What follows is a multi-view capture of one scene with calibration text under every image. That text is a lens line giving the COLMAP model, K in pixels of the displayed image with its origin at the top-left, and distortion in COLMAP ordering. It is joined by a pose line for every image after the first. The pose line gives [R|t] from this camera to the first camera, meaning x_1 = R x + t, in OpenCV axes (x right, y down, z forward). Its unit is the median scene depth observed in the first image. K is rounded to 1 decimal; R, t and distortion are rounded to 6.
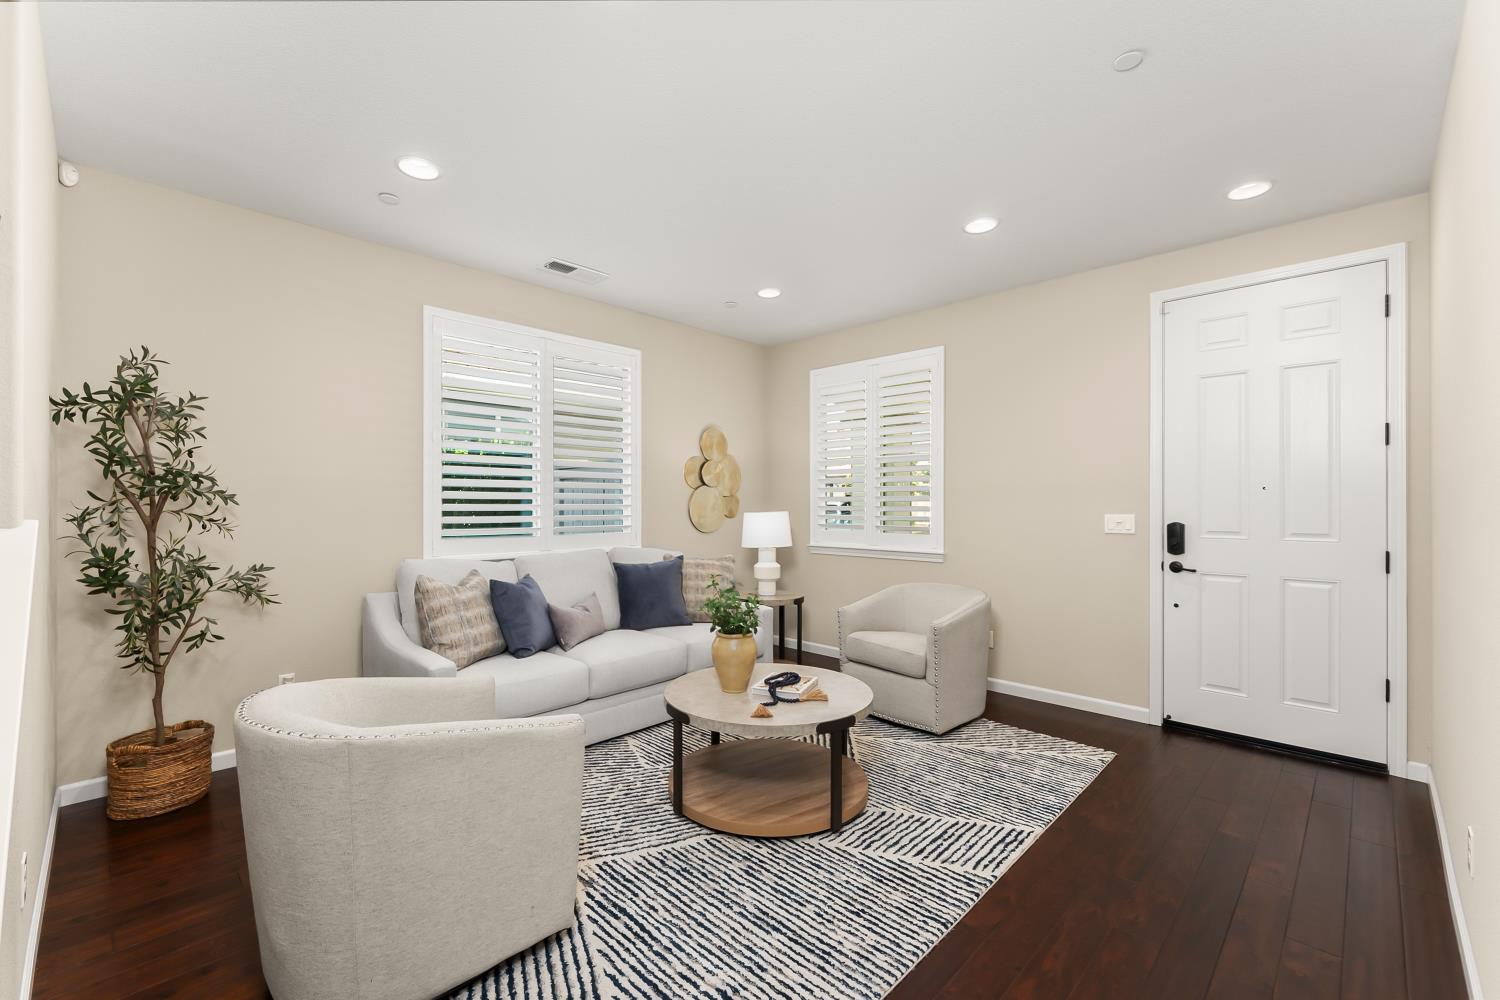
lens RADIAL K [[628.9, 0, 719.3], [0, 628.9, 505.6], [0, 0, 1]] dist [-0.000623, 0.000095]
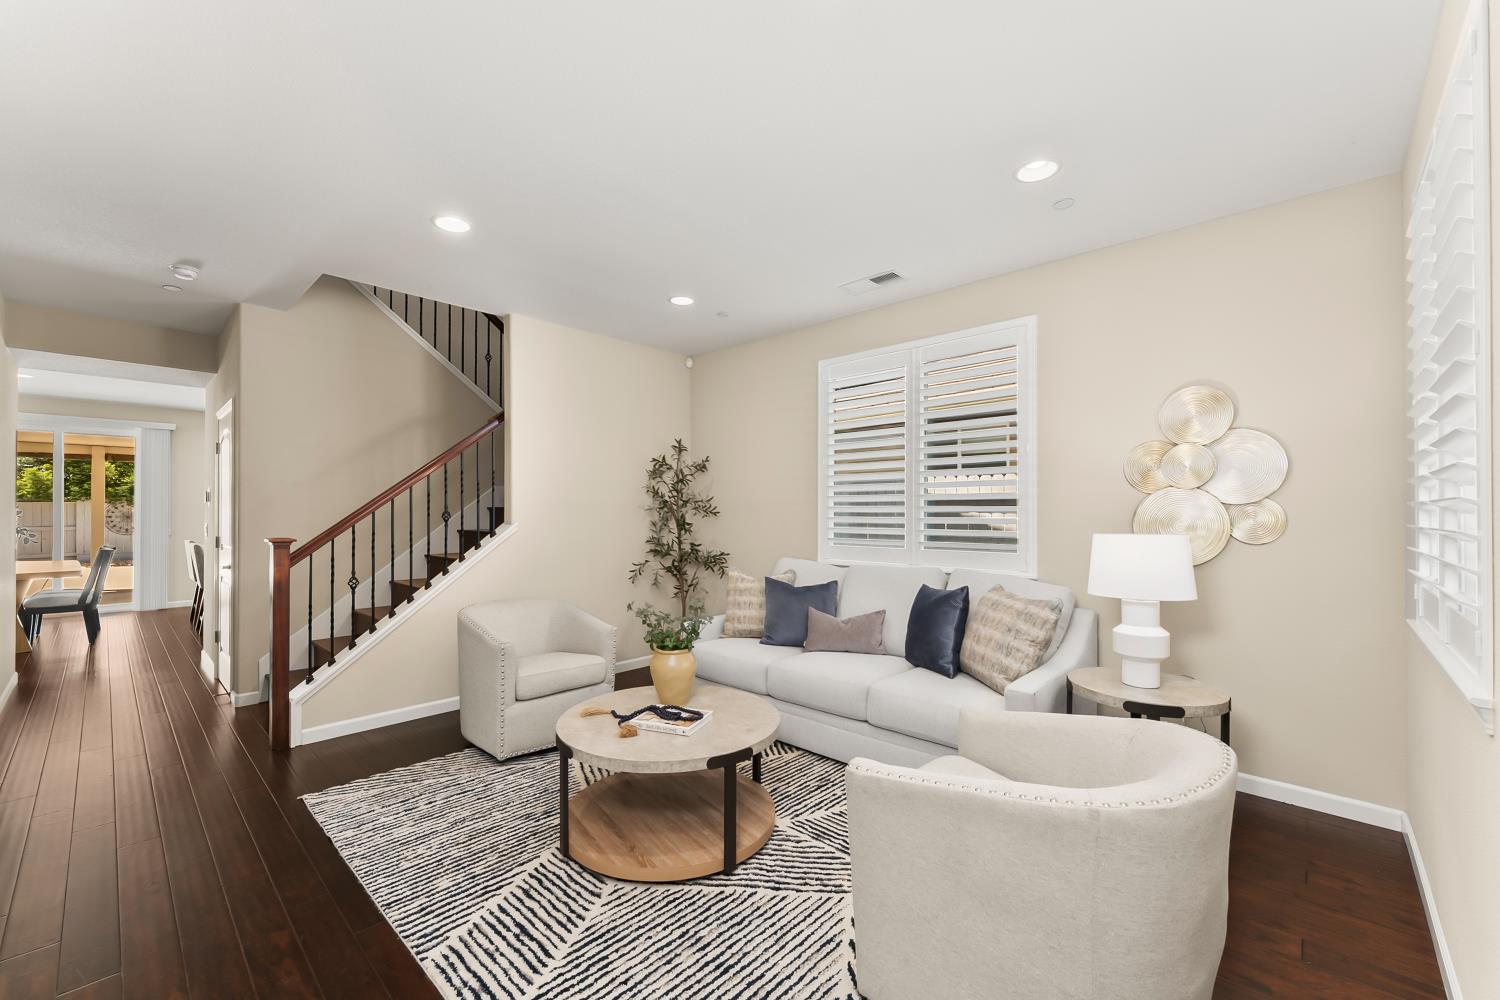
lens RADIAL K [[596.8, 0, 747.4], [0, 596.8, 501.1], [0, 0, 1]] dist [-0.000561, -0.000095]
pose [[0.046057, -0.022627, -0.998683, 0.995055], [0.002046, 0.999743, -0.022556, -0.007199], [0.998937, -0.001005, 0.046091, 1.091100]]
